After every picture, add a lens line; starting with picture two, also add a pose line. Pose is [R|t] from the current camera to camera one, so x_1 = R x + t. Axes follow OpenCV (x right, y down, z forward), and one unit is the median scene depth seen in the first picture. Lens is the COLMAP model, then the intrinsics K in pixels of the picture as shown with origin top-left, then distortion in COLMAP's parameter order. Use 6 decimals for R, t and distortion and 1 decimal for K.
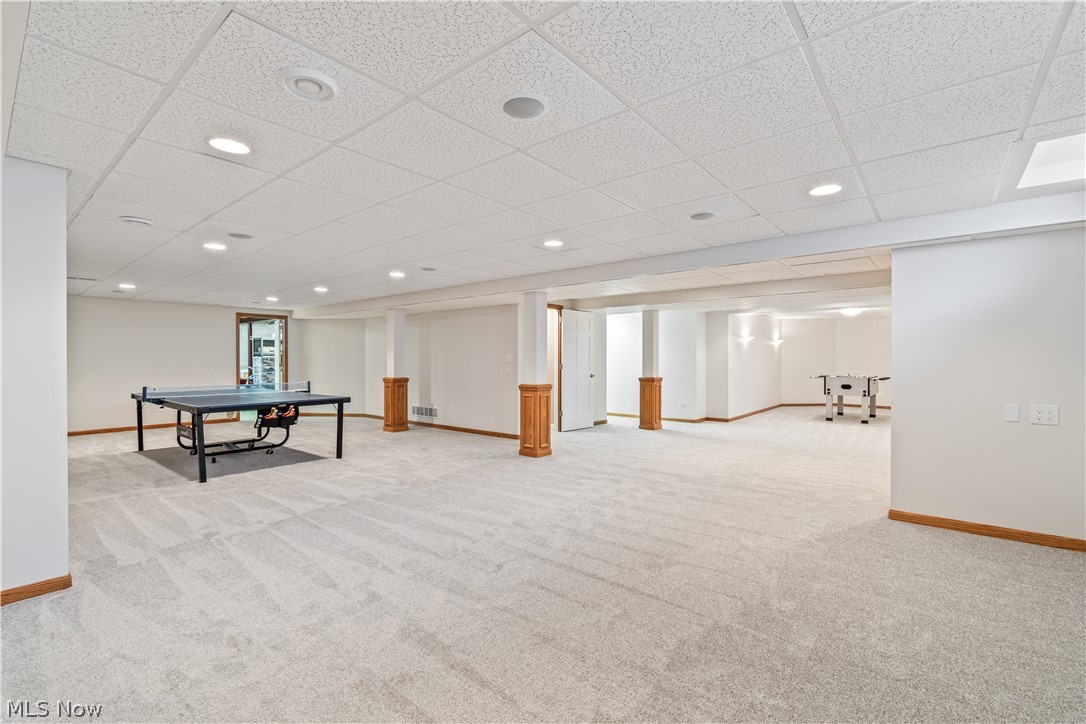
lens RADIAL K [[484.7, 0, 540.0], [0, 484.7, 363.6], [0, 0, 1]] dist [0.004406, -0.001300]
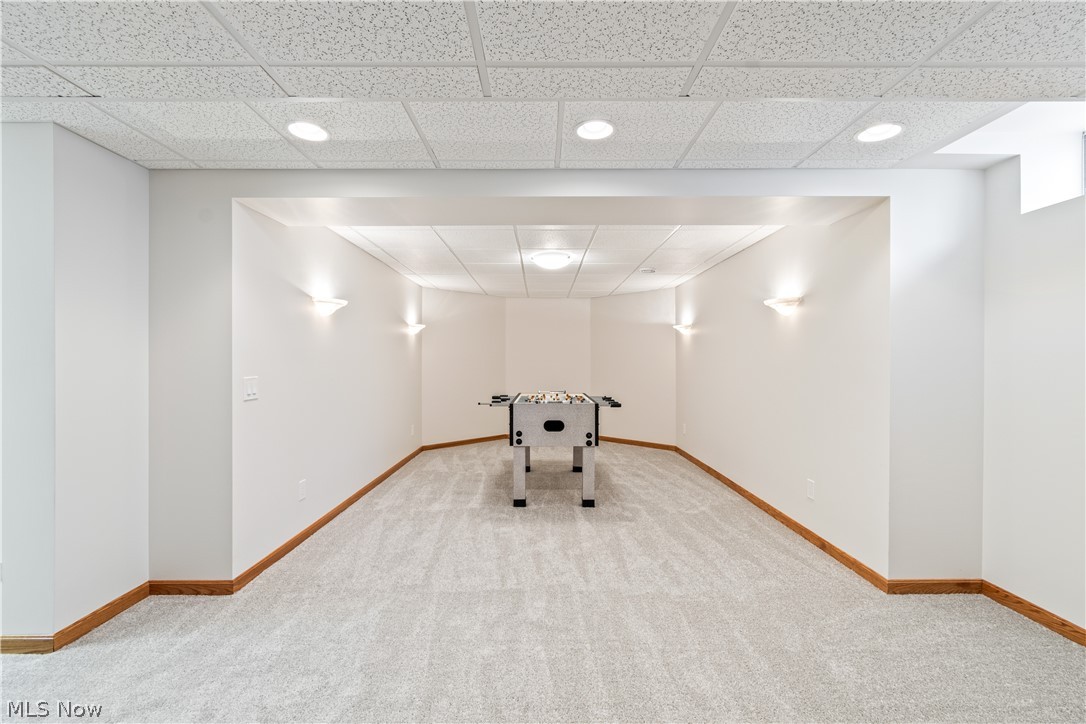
lens RADIAL K [[484.7, 0, 540.7], [0, 484.7, 364.8], [0, 0, 1]] dist [0.004406, -0.001300]
pose [[0.771733, -0.002442, 0.635942, 0.332332], [0.001759, 0.999997, 0.001705, -0.007437], [-0.635944, -0.000197, 0.771735, 0.647403]]
